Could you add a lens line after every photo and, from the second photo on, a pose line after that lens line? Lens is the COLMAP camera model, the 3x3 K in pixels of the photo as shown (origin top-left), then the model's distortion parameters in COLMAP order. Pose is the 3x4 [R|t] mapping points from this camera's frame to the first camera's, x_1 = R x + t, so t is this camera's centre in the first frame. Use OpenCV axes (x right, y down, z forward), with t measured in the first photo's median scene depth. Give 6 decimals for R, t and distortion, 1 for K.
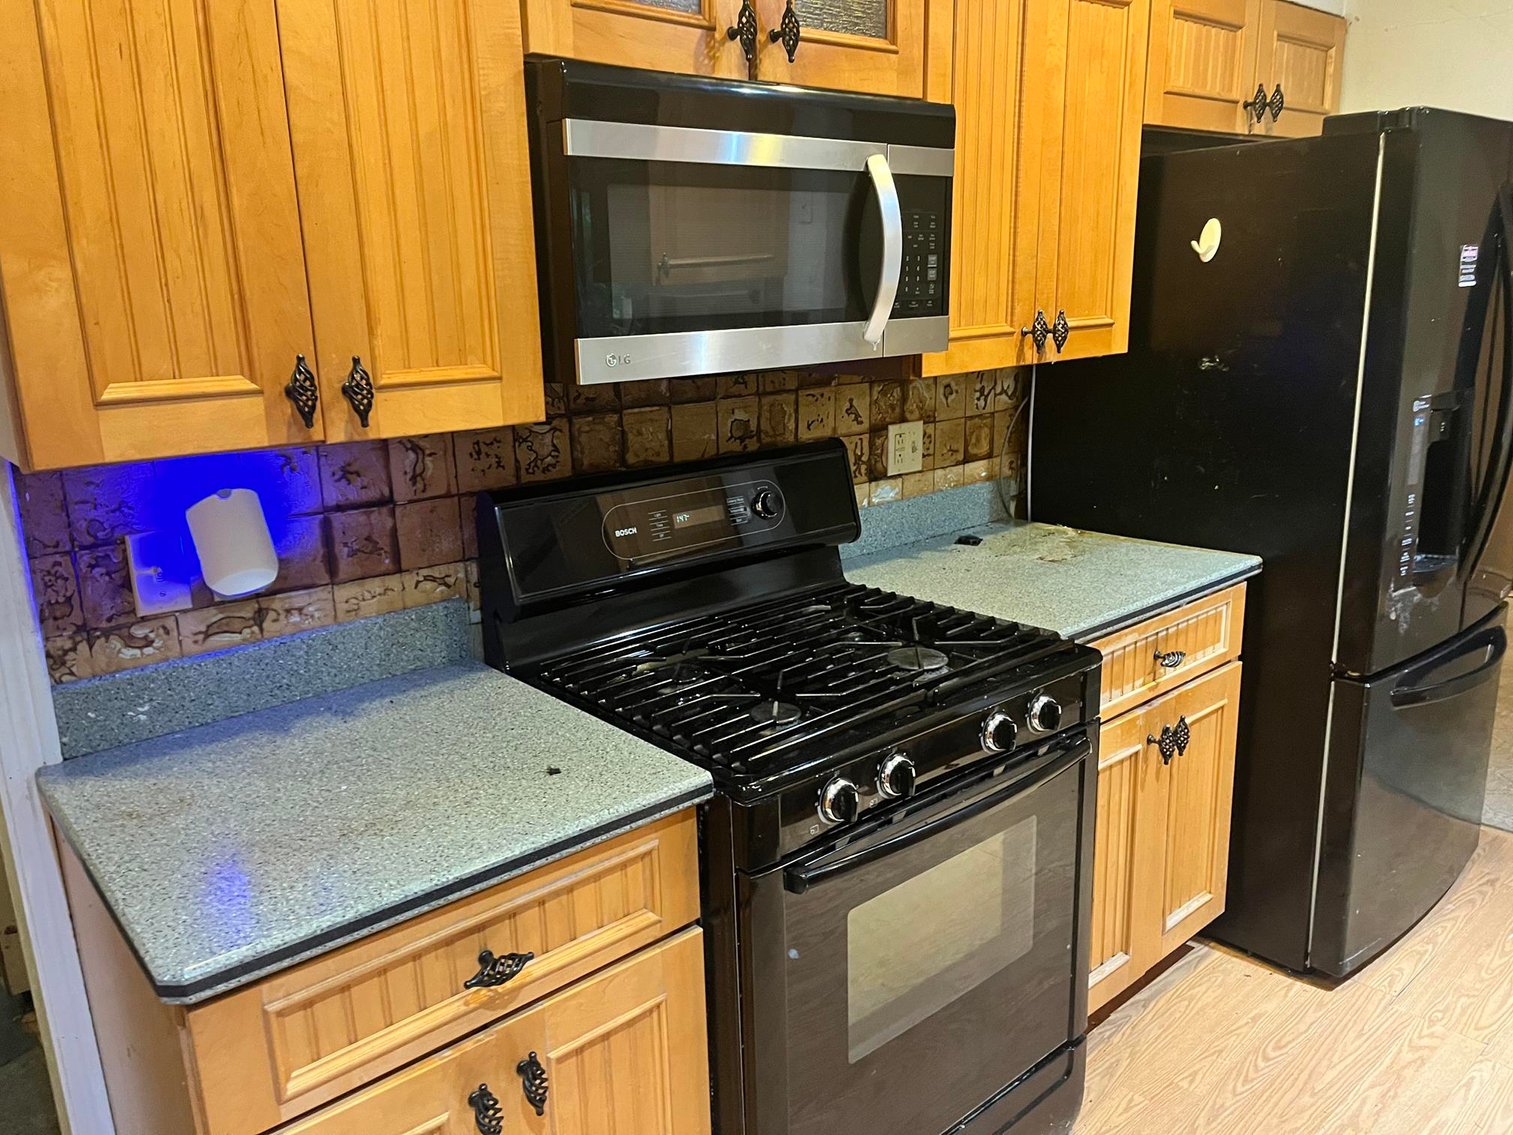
lens RADIAL K [[1143.4, 0, 747.7], [0, 1143.4, 559.8], [0, 0, 1]] dist [0.068411, -0.086640]
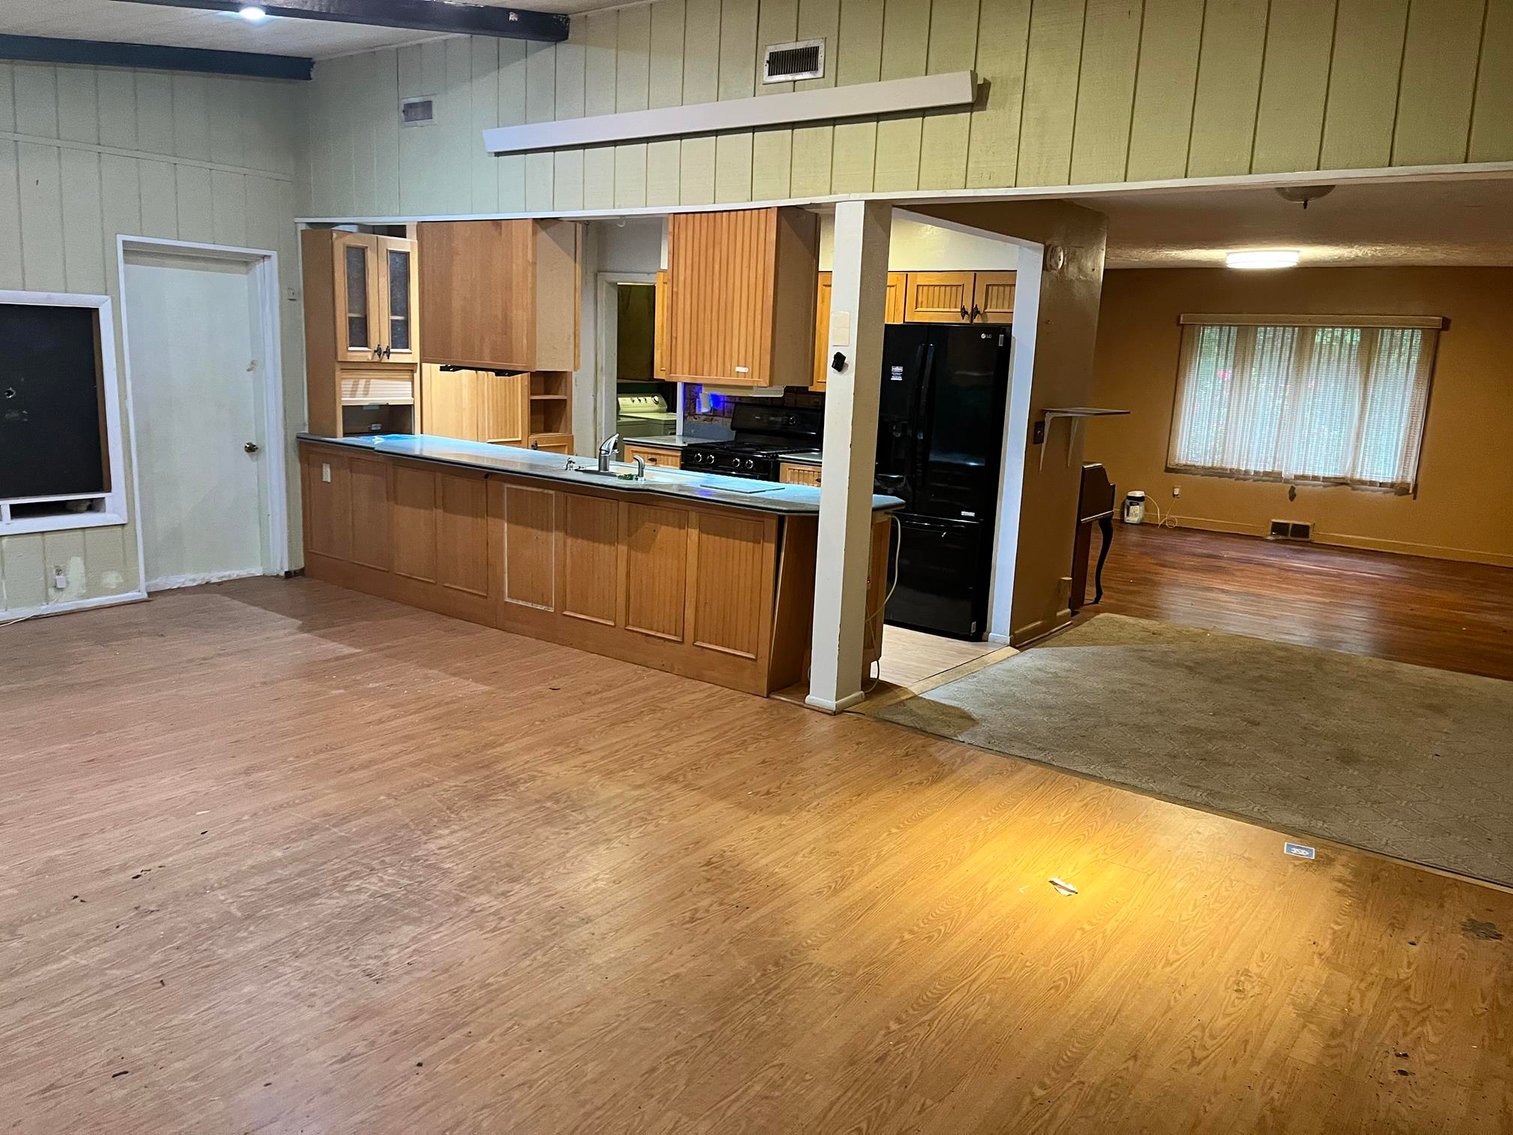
lens RADIAL K [[1143.4, 0, 748.3], [0, 1143.4, 566.2], [0, 0, 1]] dist [0.068411, -0.086640]
pose [[0.210325, 0.223706, -0.951693, 3.543685], [-0.282085, 0.945951, 0.160015, -0.150319], [0.936051, 0.234803, 0.262061, -0.022940]]
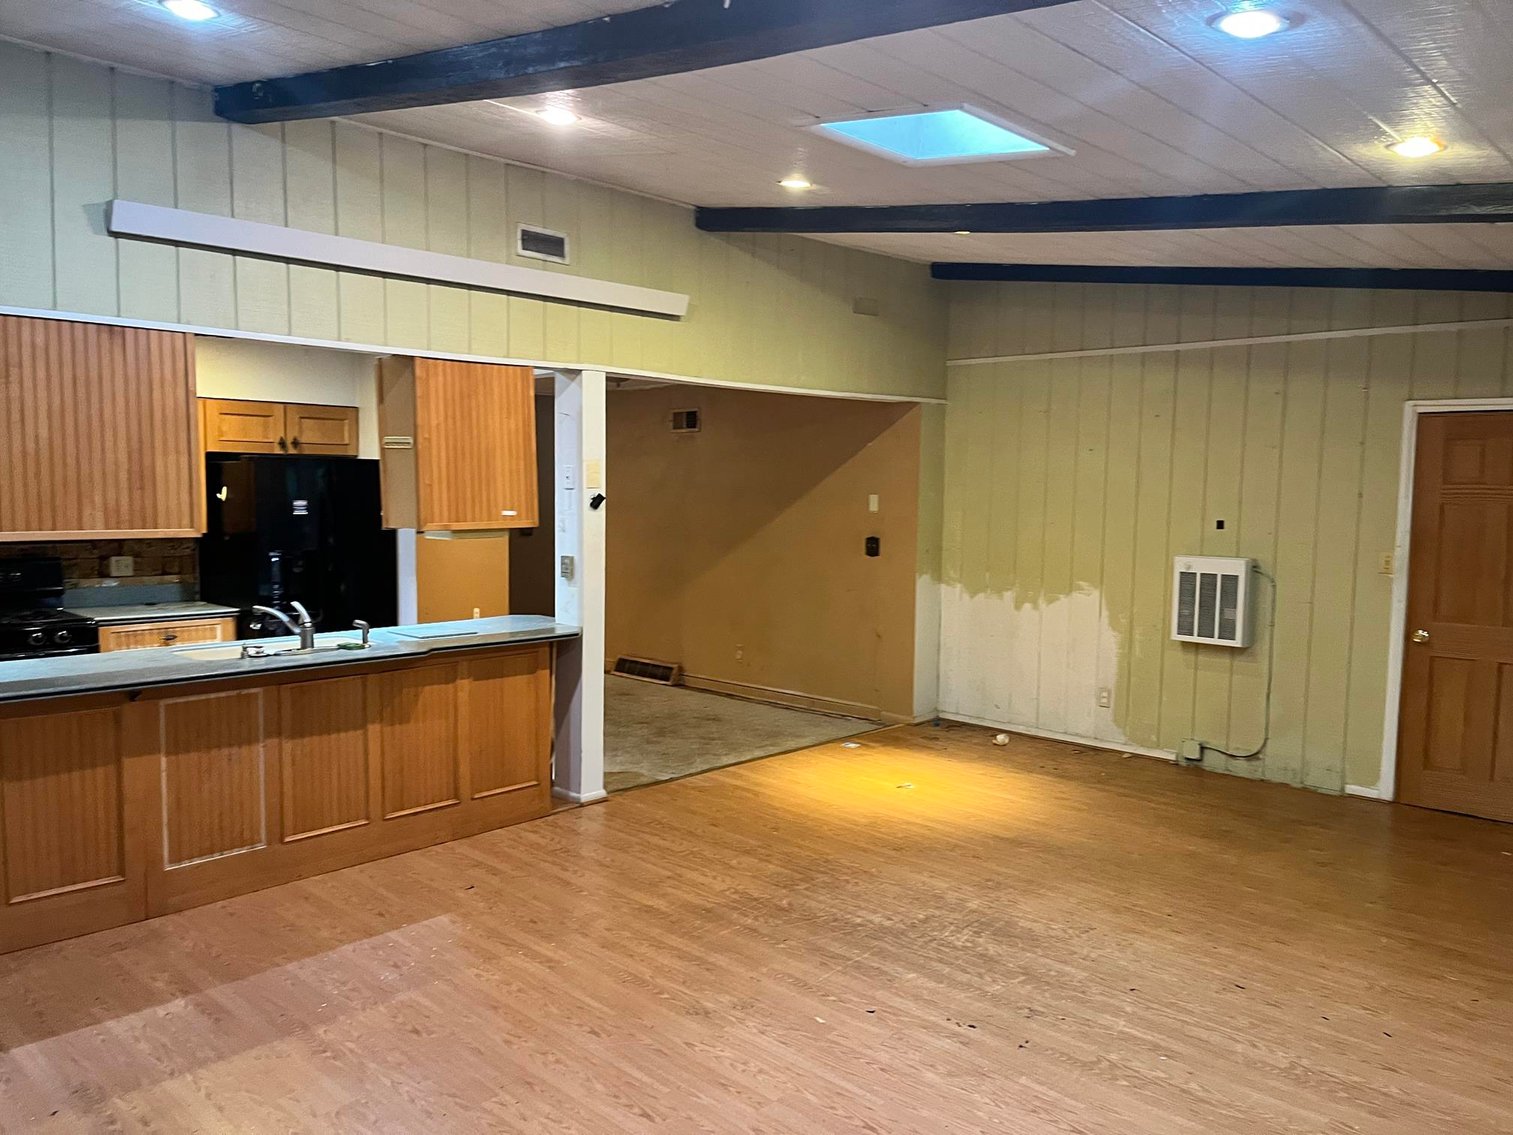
lens RADIAL K [[1143.4, 0, 752.7], [0, 1143.4, 572.3], [0, 0, 1]] dist [0.068411, -0.086640]
pose [[0.994379, 0.035659, 0.099692, 1.492863], [-0.019007, 0.986403, -0.163240, 0.362353], [-0.104157, 0.160428, 0.981537, -1.955258]]
